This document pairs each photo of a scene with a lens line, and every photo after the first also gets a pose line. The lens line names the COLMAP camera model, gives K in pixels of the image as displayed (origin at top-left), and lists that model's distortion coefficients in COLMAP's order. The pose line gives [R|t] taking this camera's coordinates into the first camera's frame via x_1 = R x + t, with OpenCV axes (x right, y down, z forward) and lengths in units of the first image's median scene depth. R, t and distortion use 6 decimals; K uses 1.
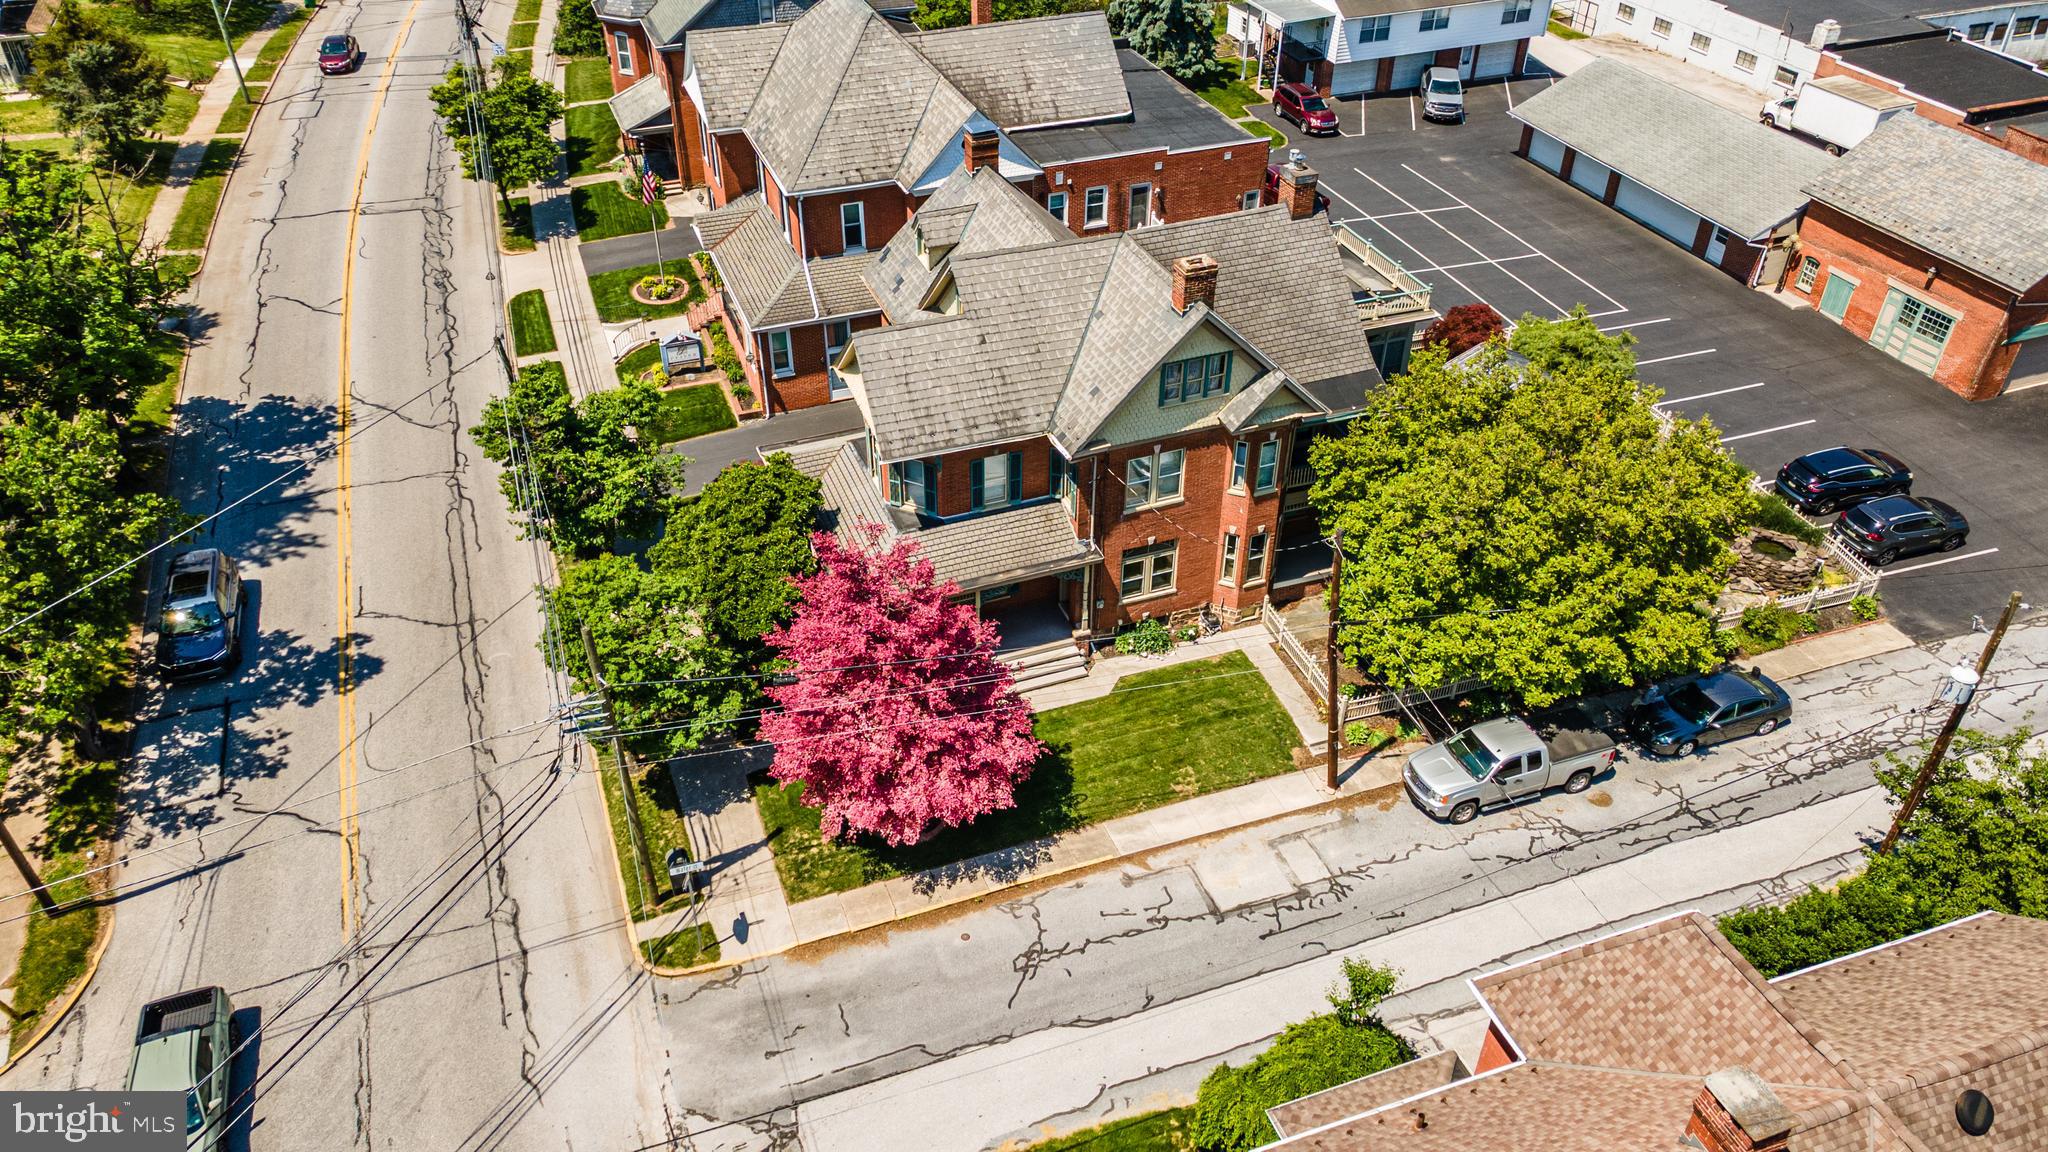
lens RADIAL K [[1489.6, 0, 1008.5], [0, 1489.6, 567.7], [0, 0, 1]] dist [0.037441, 0.007202]
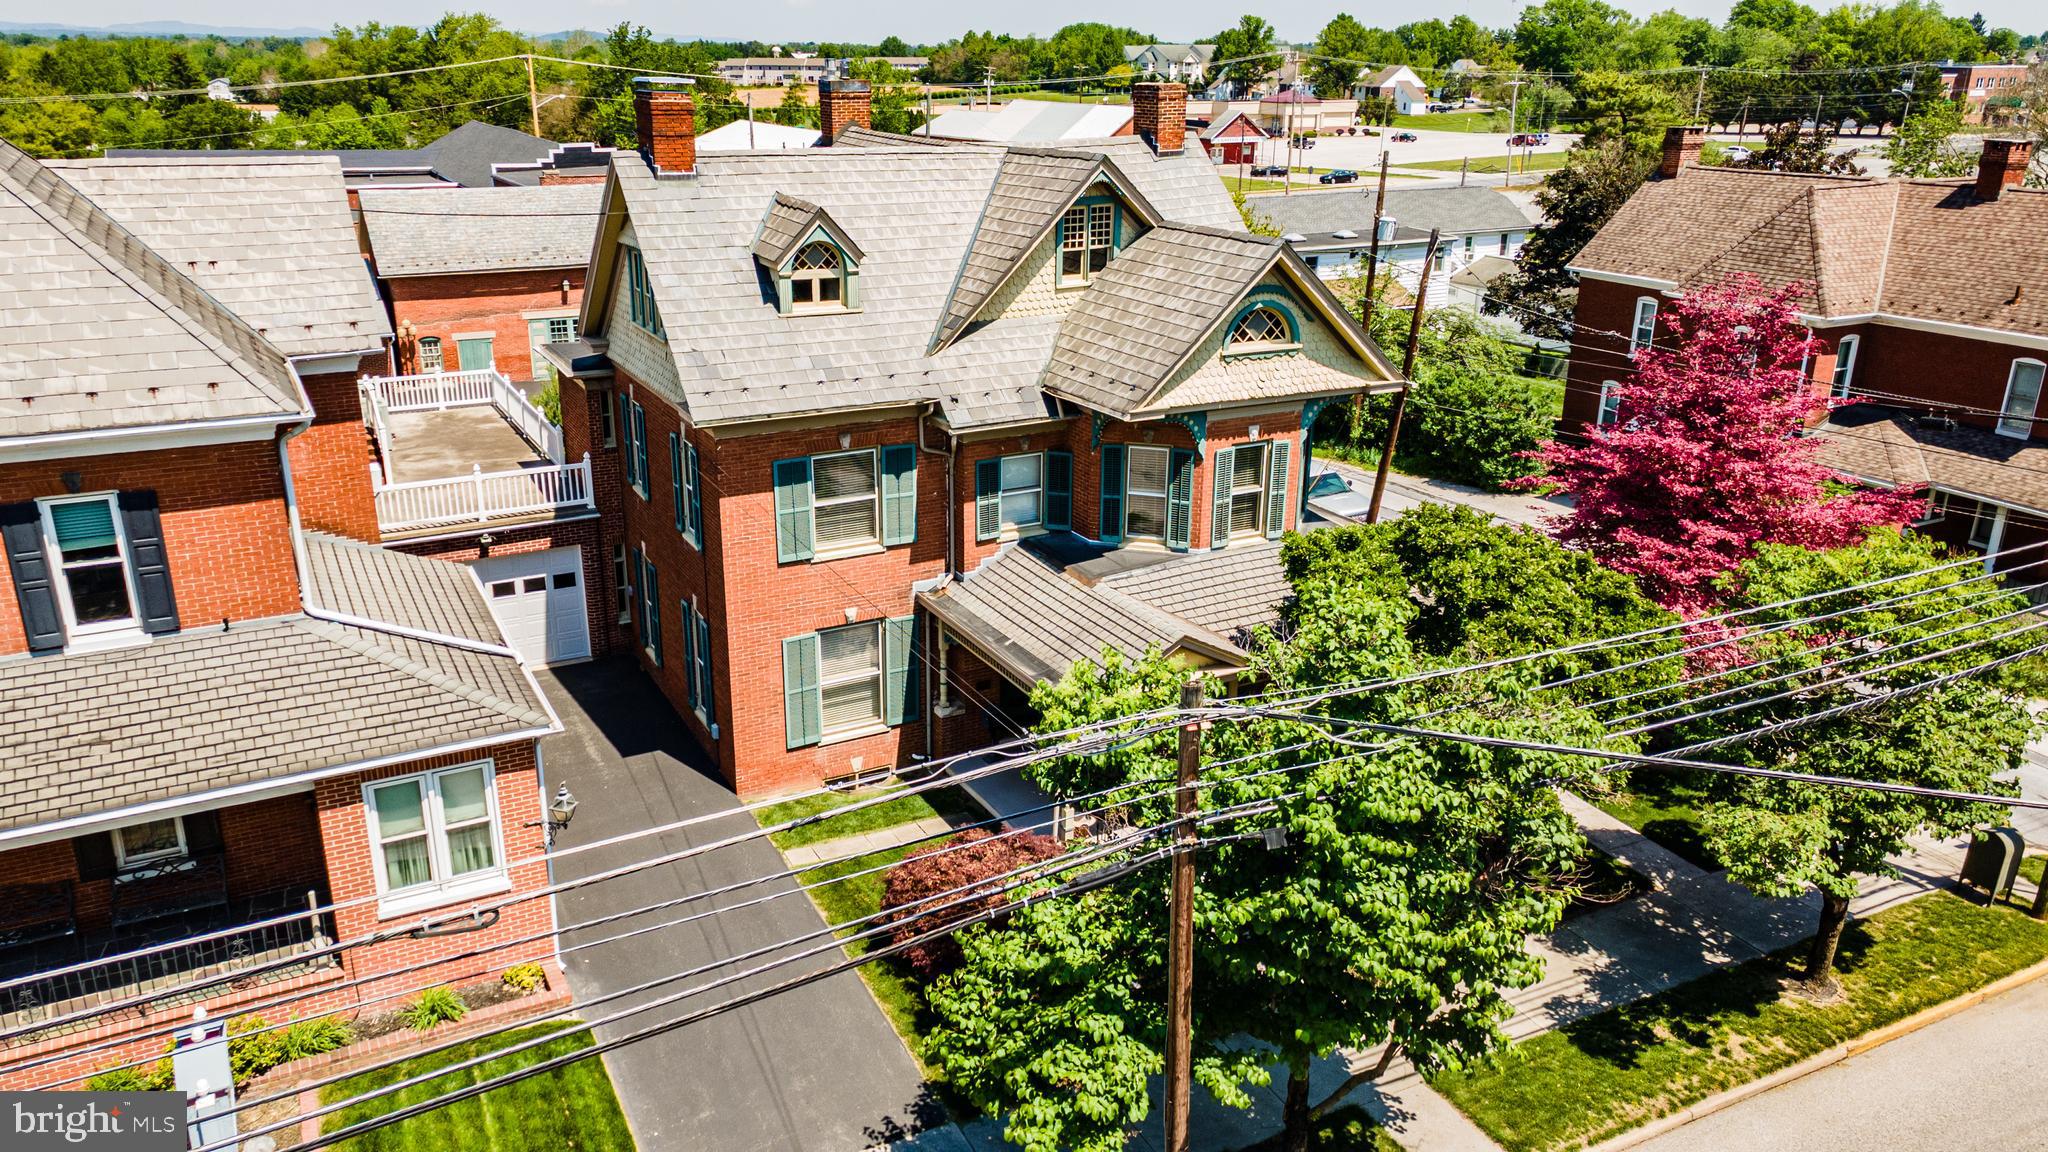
lens RADIAL K [[1494.6, 0, 1016.9], [0, 1494.6, 569.2], [0, 0, 1]] dist [-0.004124, 0.073029]
pose [[-0.143974, -0.319866, 0.936460, -0.566764], [0.578770, 0.740372, 0.341870, -0.271621], [-0.802681, 0.591216, 0.078535, 0.956959]]
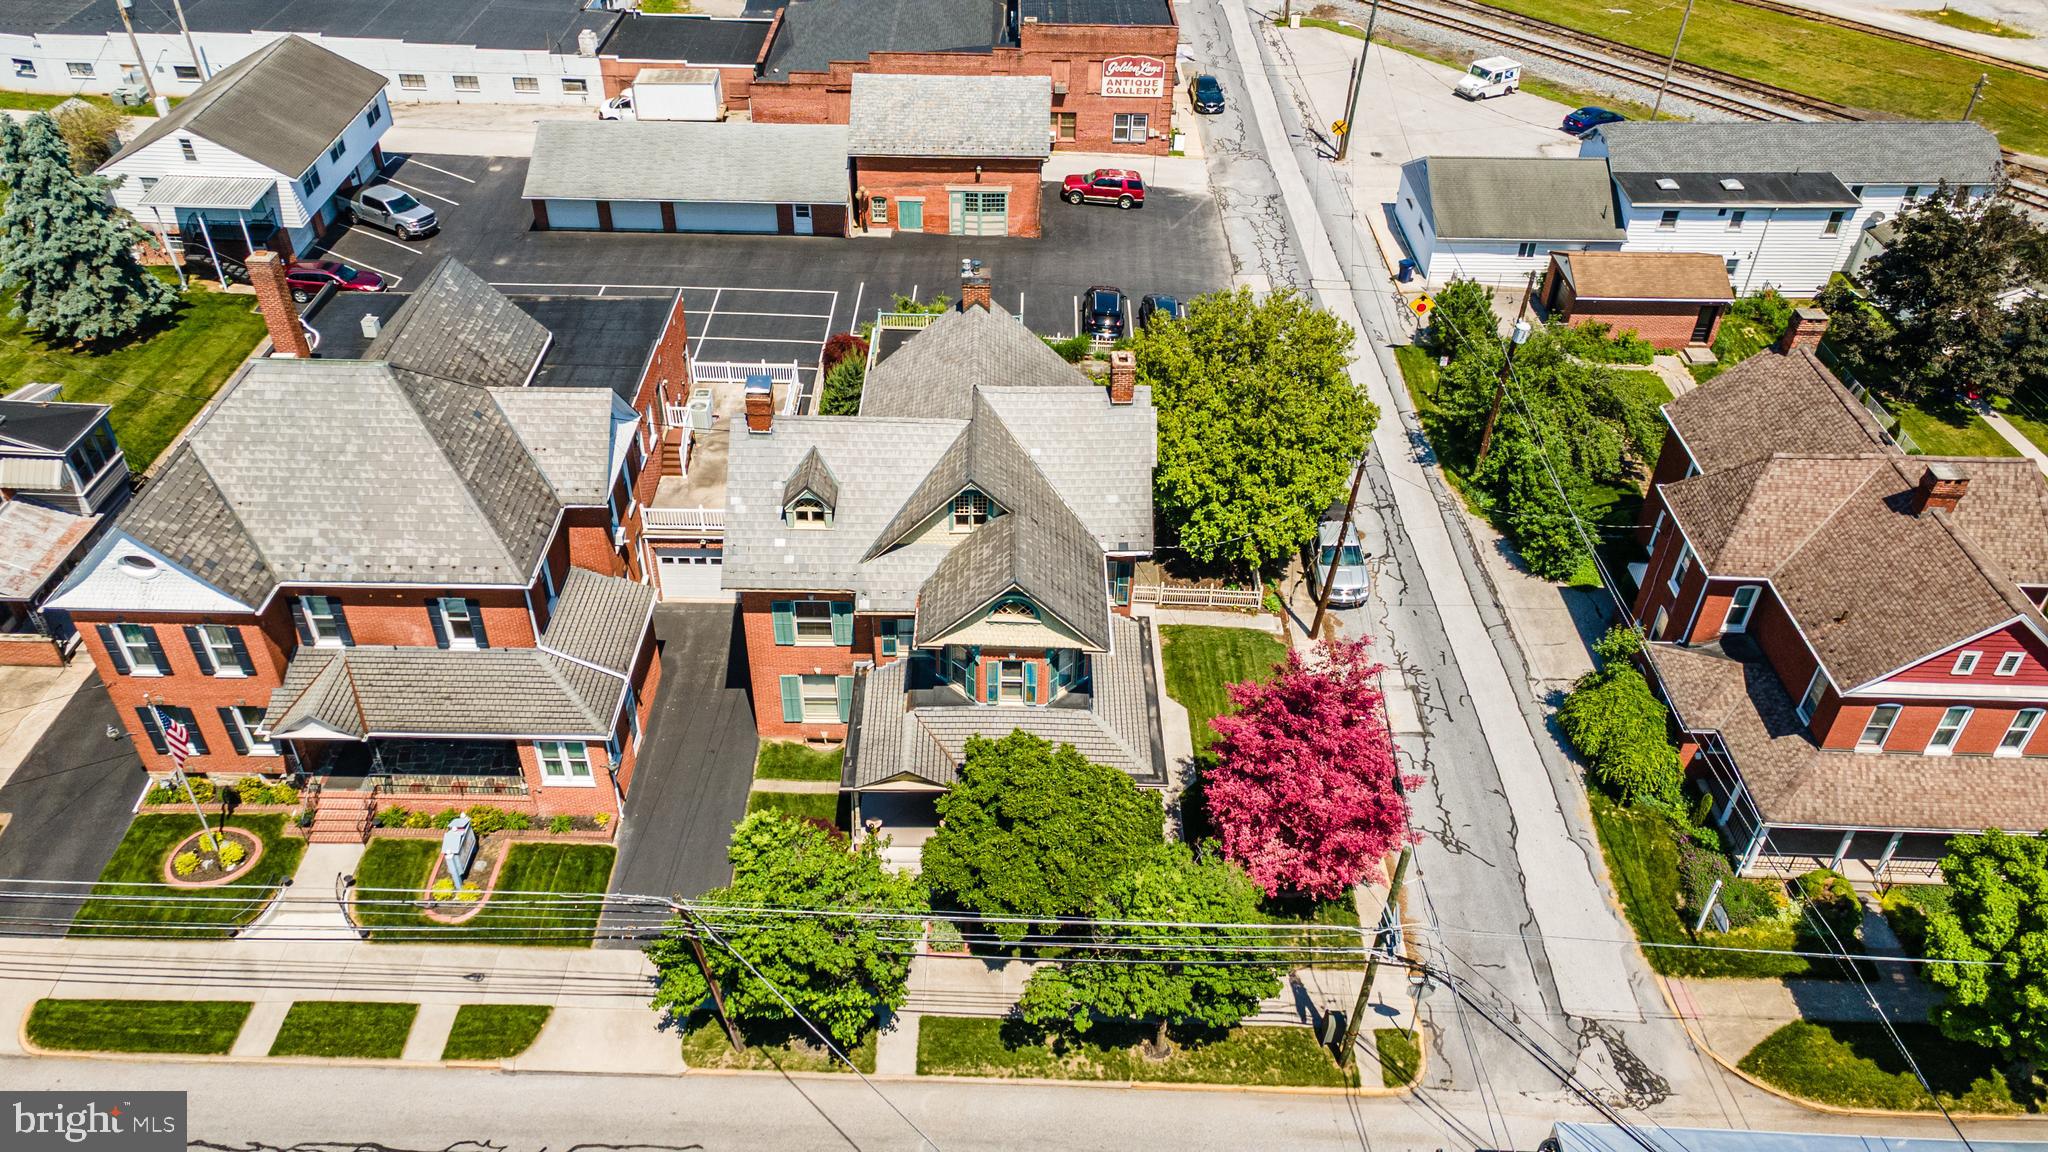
lens RADIAL K [[1494.6, 0, 1016.9], [0, 1494.6, 569.2], [0, 0, 1]] dist [-0.004124, 0.073029]
pose [[0.349384, -0.566899, 0.746027, -0.728357], [0.538265, 0.773150, 0.335426, -0.428523], [-0.766943, 0.284368, 0.575268, 0.359881]]
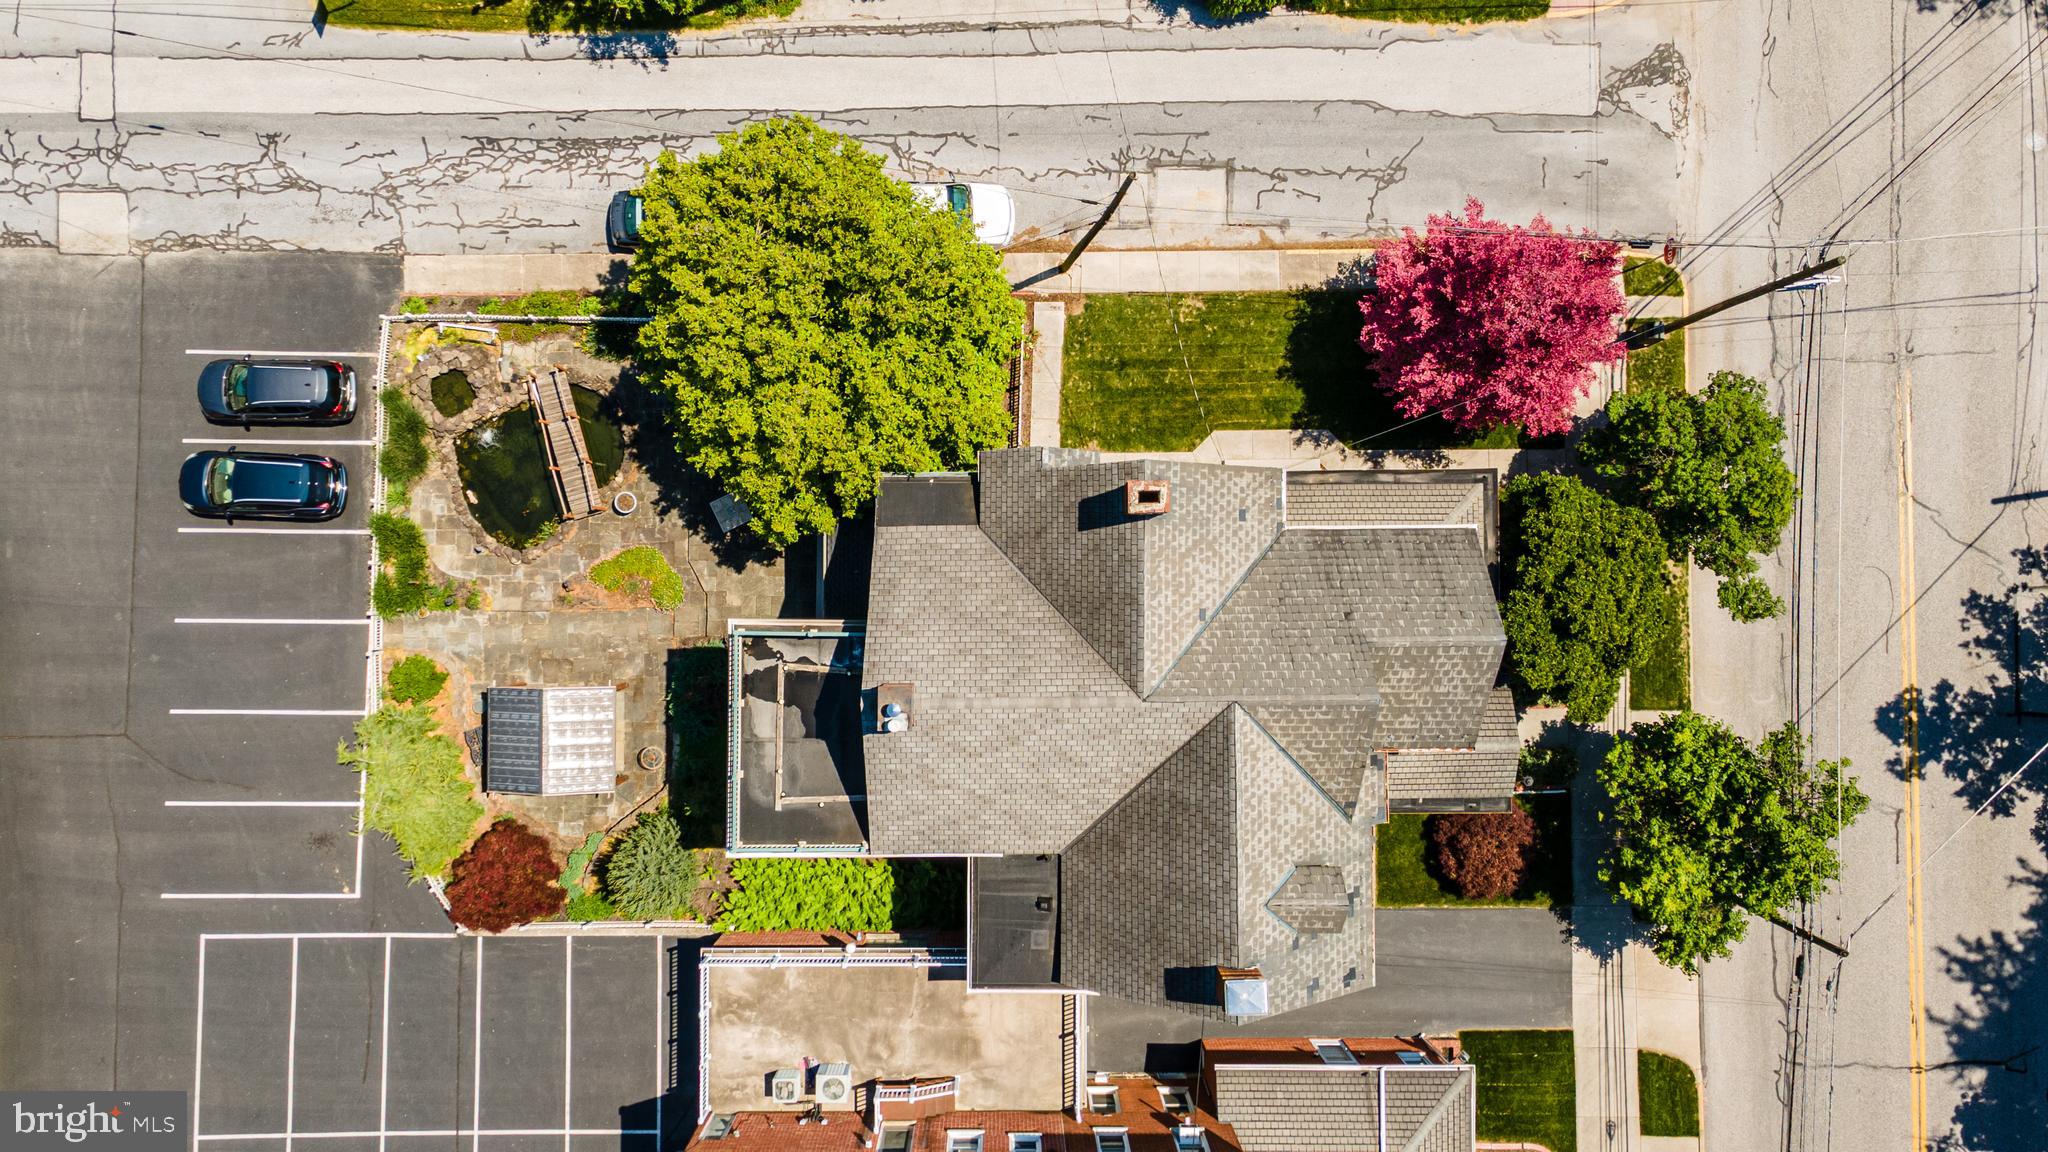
lens RADIAL K [[1489.6, 0, 1008.5], [0, 1489.6, 567.7], [0, 0, 1]] dist [0.037441, 0.007202]
pose [[-0.938770, -0.344544, 0.000662, 0.154563], [0.199549, -0.542138, 0.816251, -0.773282], [-0.280875, 0.766404, 0.577696, 0.468046]]
